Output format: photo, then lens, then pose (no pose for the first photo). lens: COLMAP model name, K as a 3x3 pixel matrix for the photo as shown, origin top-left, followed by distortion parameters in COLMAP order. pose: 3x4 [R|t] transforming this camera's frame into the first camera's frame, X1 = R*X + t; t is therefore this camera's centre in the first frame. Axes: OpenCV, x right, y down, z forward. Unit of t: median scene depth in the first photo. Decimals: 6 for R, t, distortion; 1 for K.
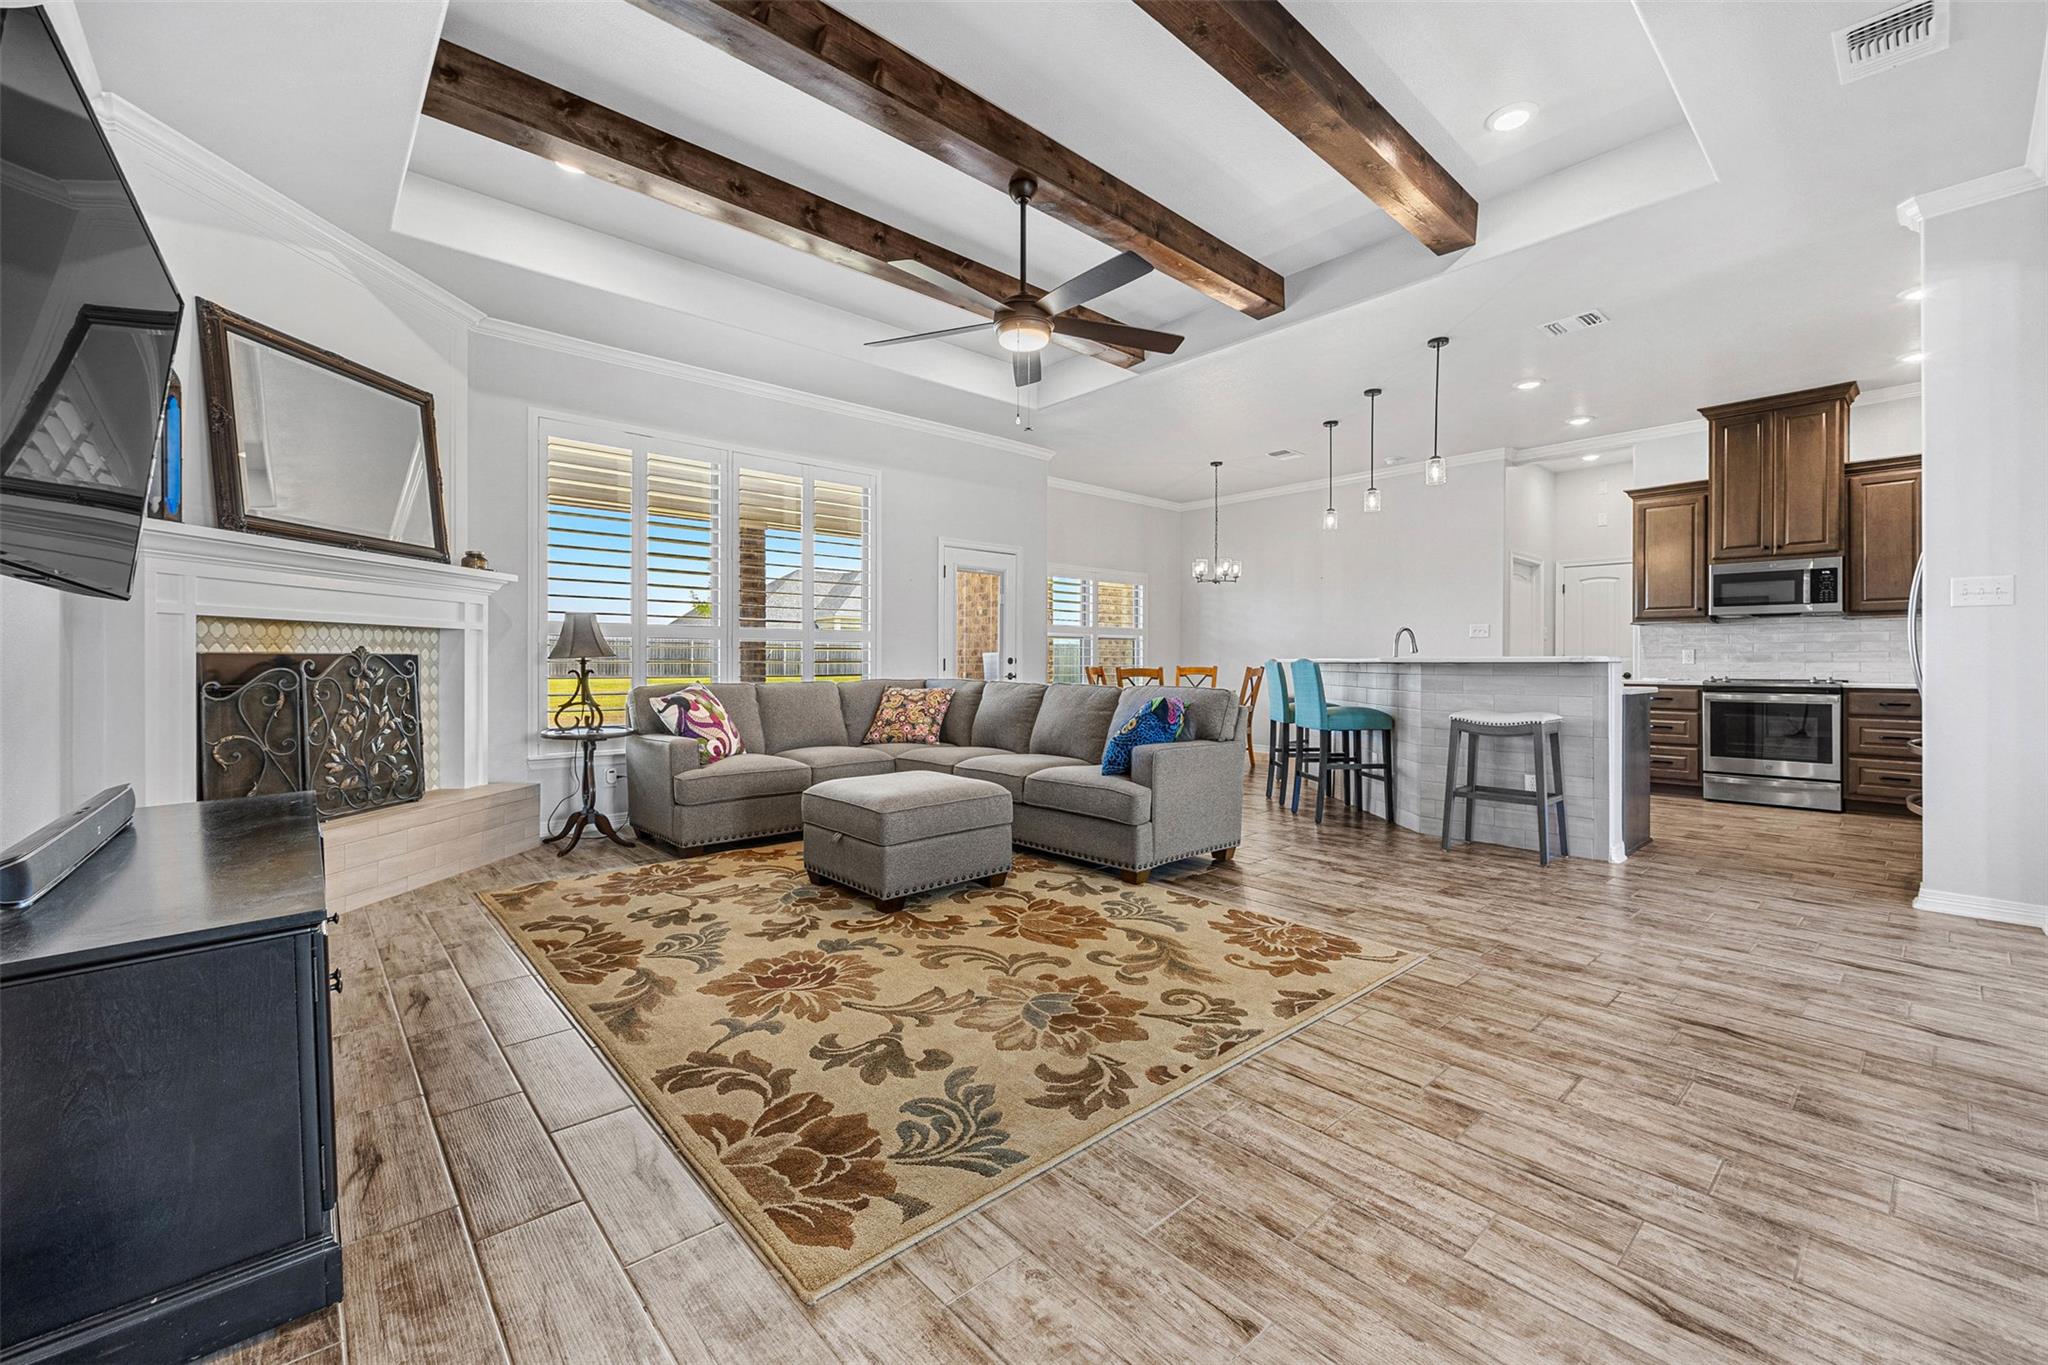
lens RADIAL K [[818.6, 0, 1032.4], [0, 818.6, 661.8], [0, 0, 1]] dist [-0.002471, -0.000557]
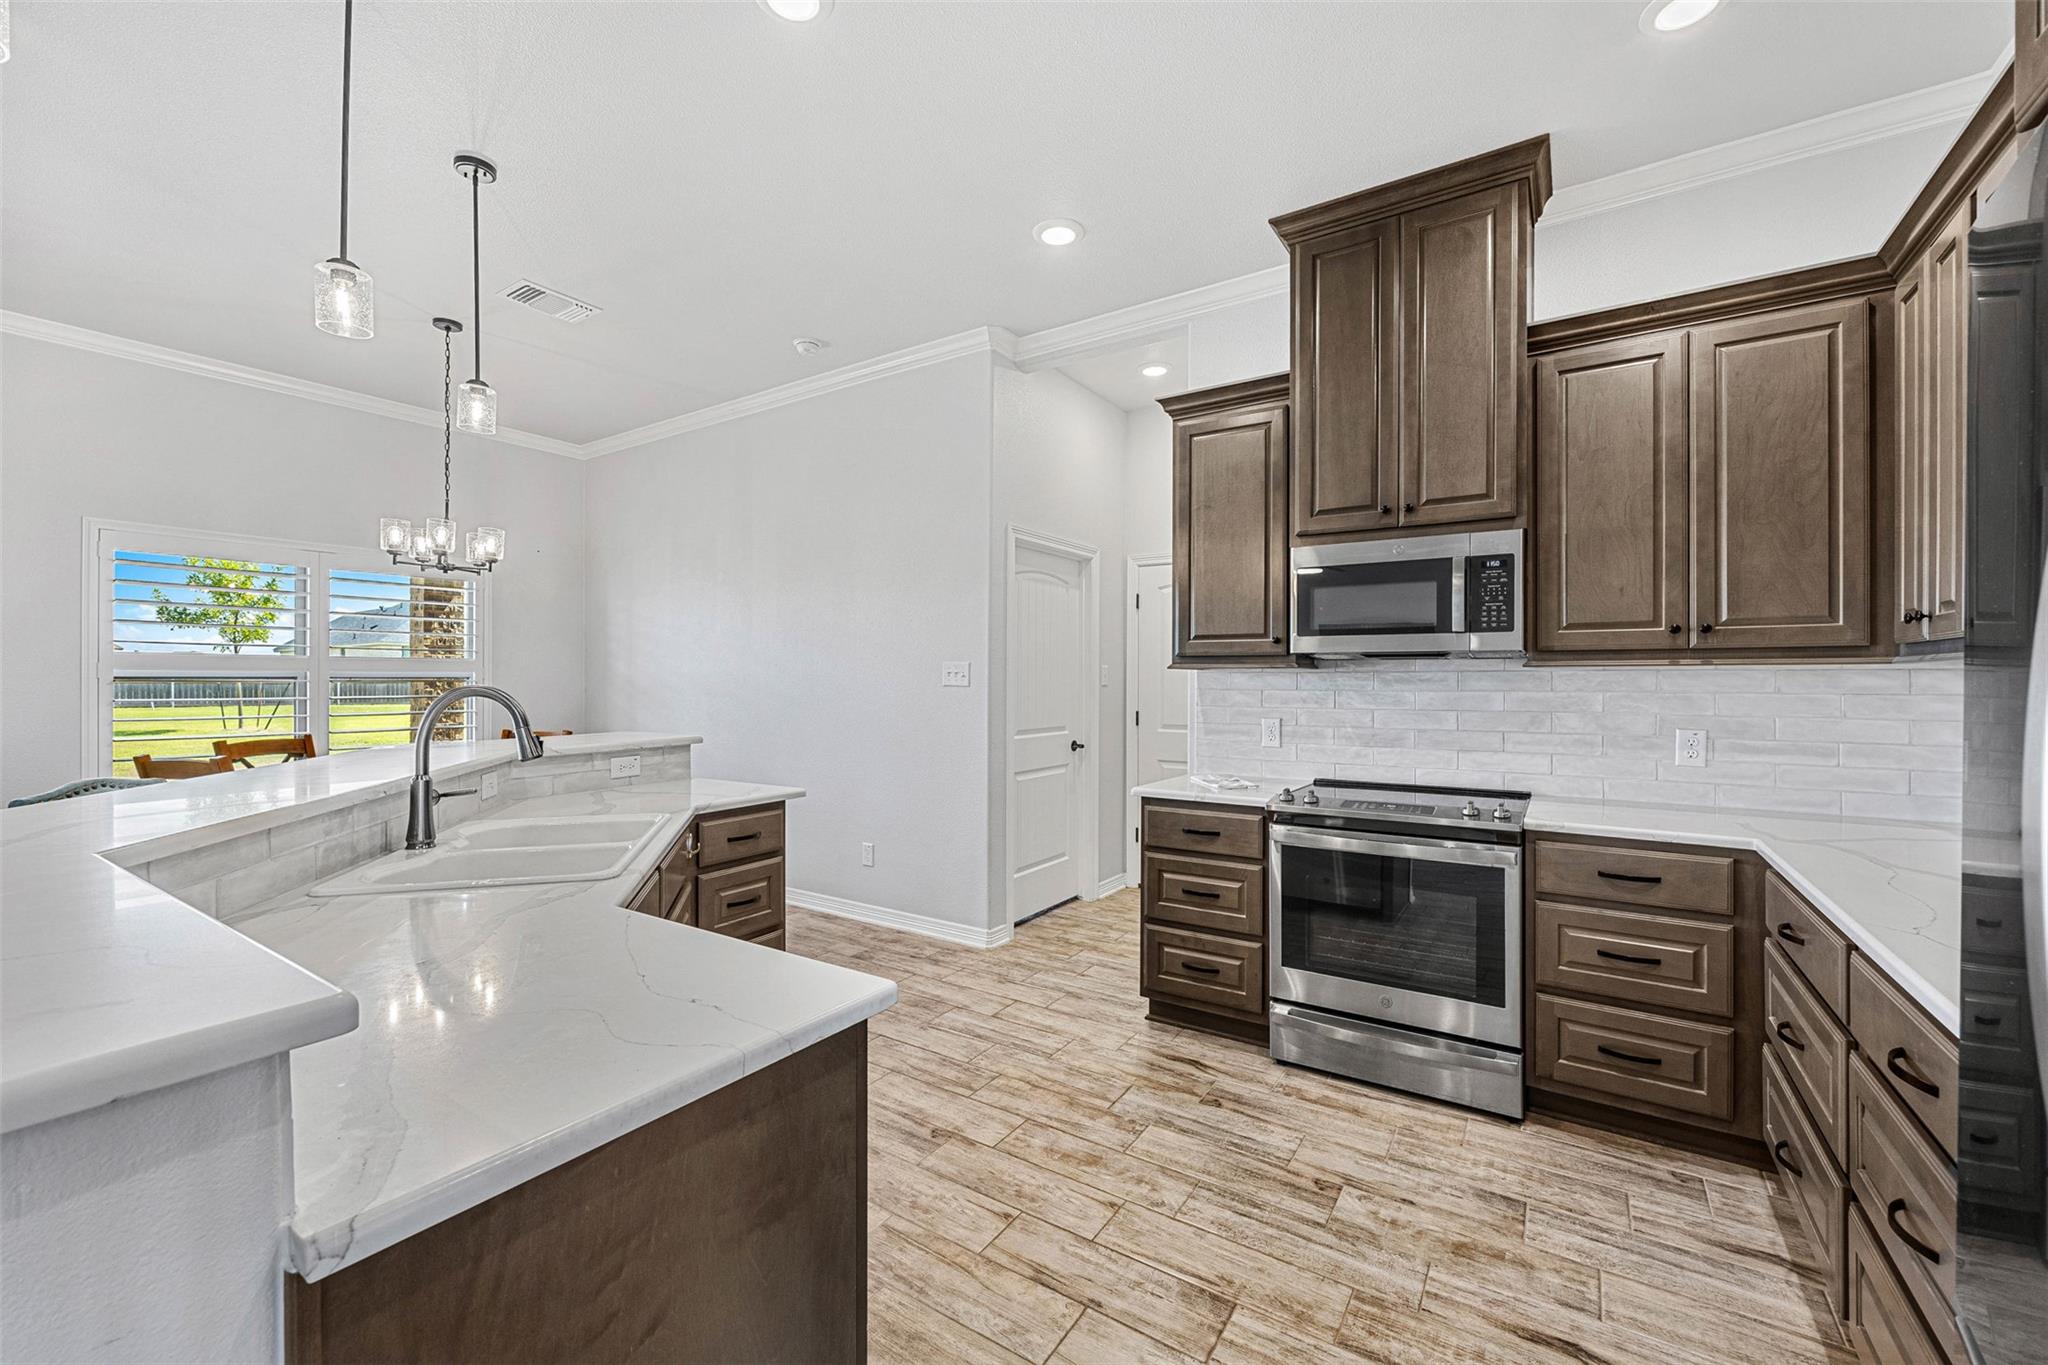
lens RADIAL K [[818.6, 0, 1029.9], [0, 818.6, 681.8], [0, 0, 1]] dist [-0.002471, -0.000557]
pose [[0.967977, 0.000000, 0.251040, 1.015235], [-0.000268, 0.999999, 0.001032, -0.074373], [-0.251040, -0.001066, 0.967976, 1.041141]]
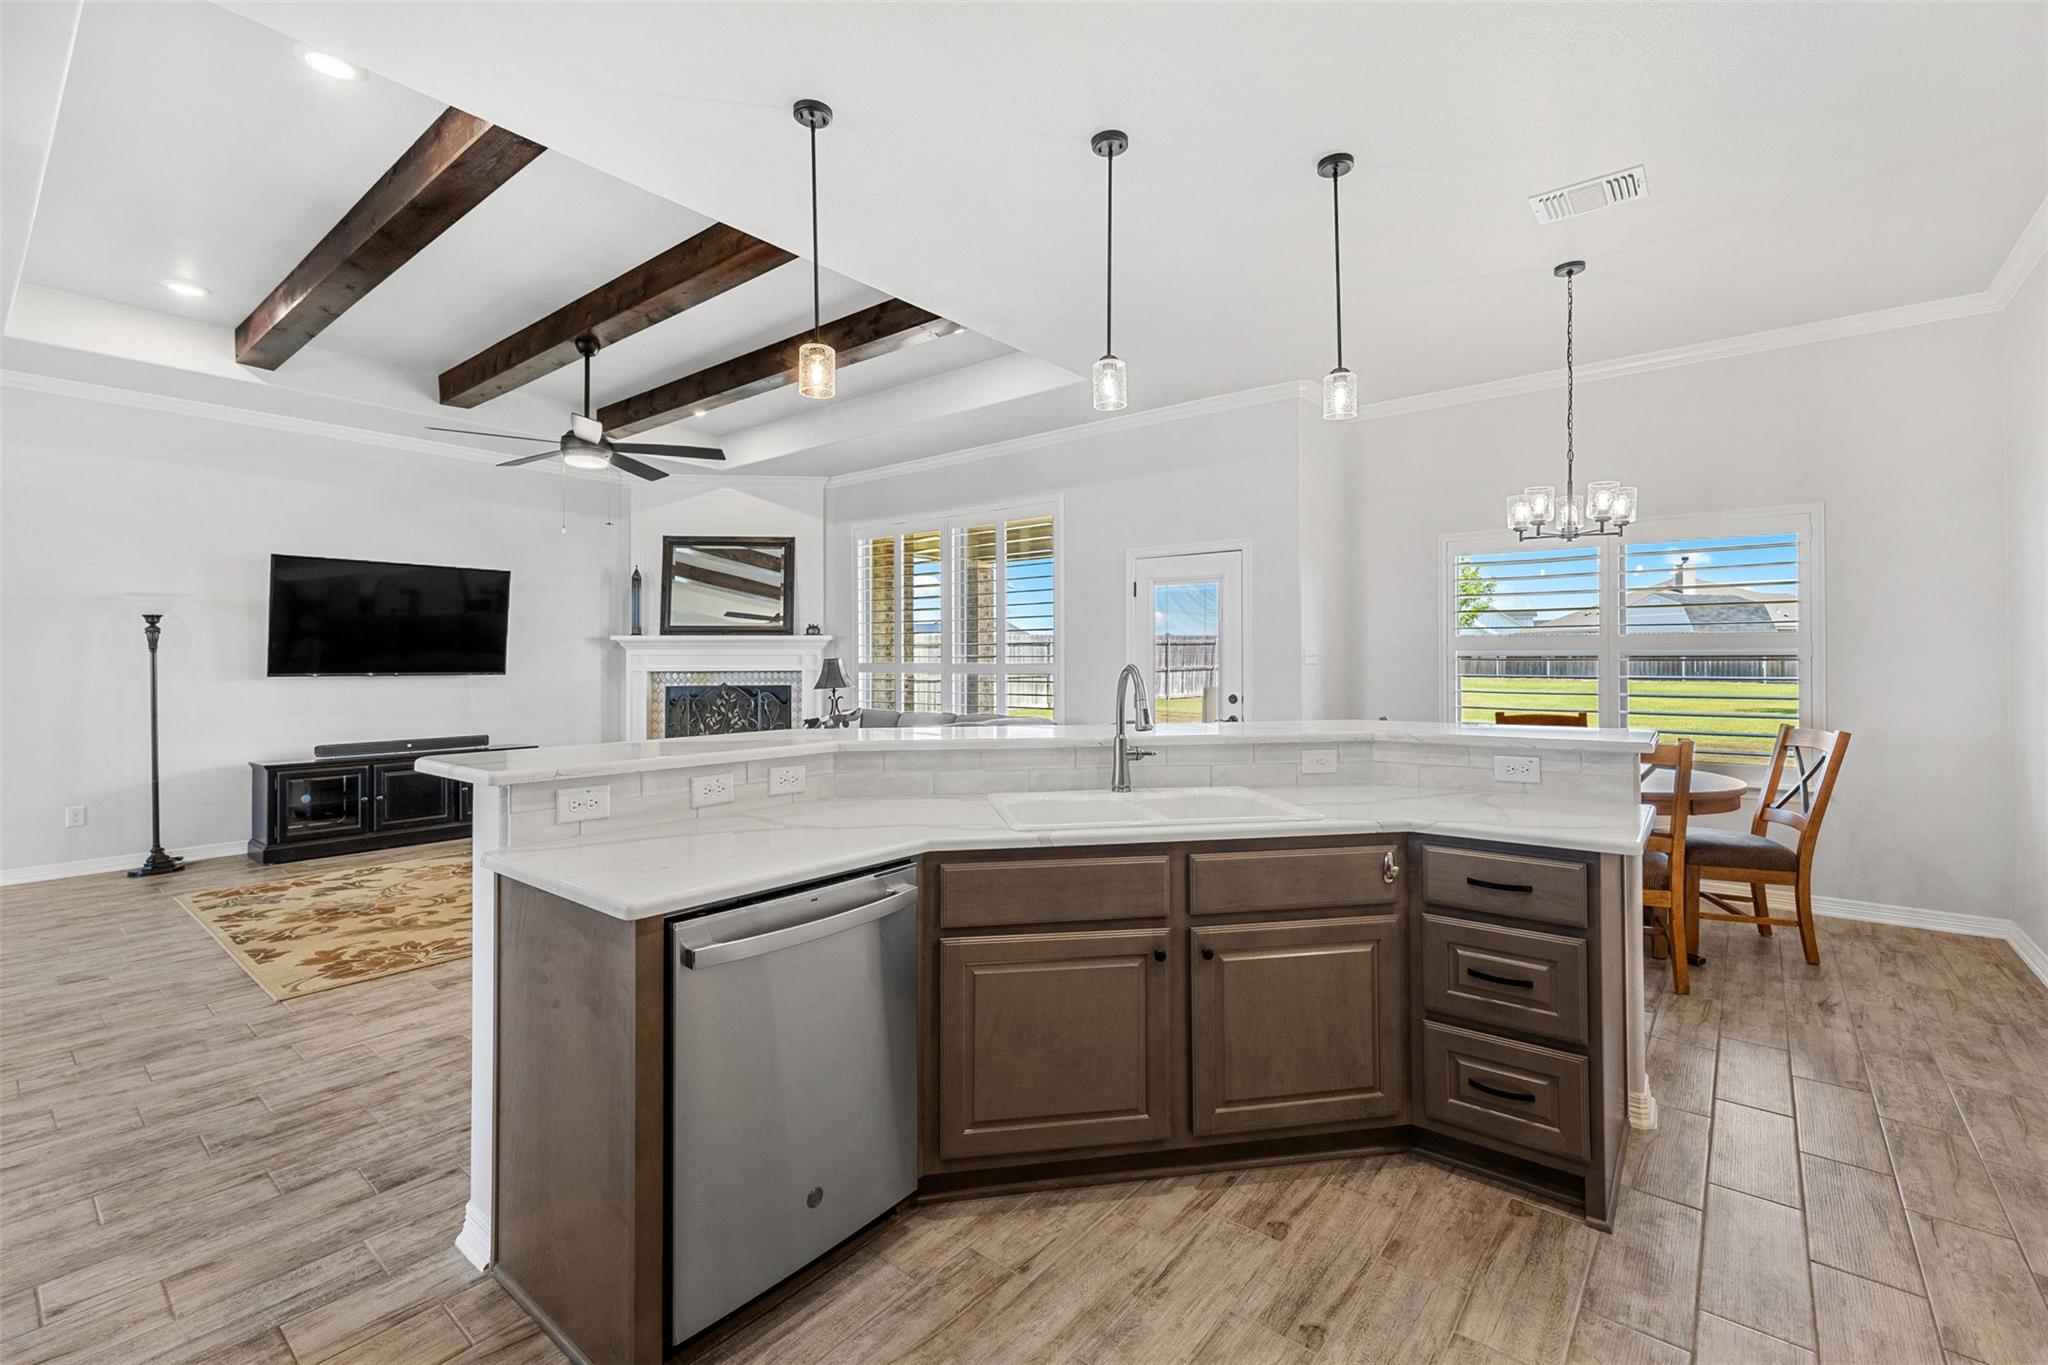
lens RADIAL K [[874.9, 0, 1039.5], [0, 874.9, 653.9], [0, 0, 1]] dist [0.007534, -0.001604]
pose [[0.166124, -0.007884, -0.986073, 1.500333], [0.003941, 0.999965, -0.007331, -0.075540], [0.986097, -0.002668, 0.166149, 1.495686]]
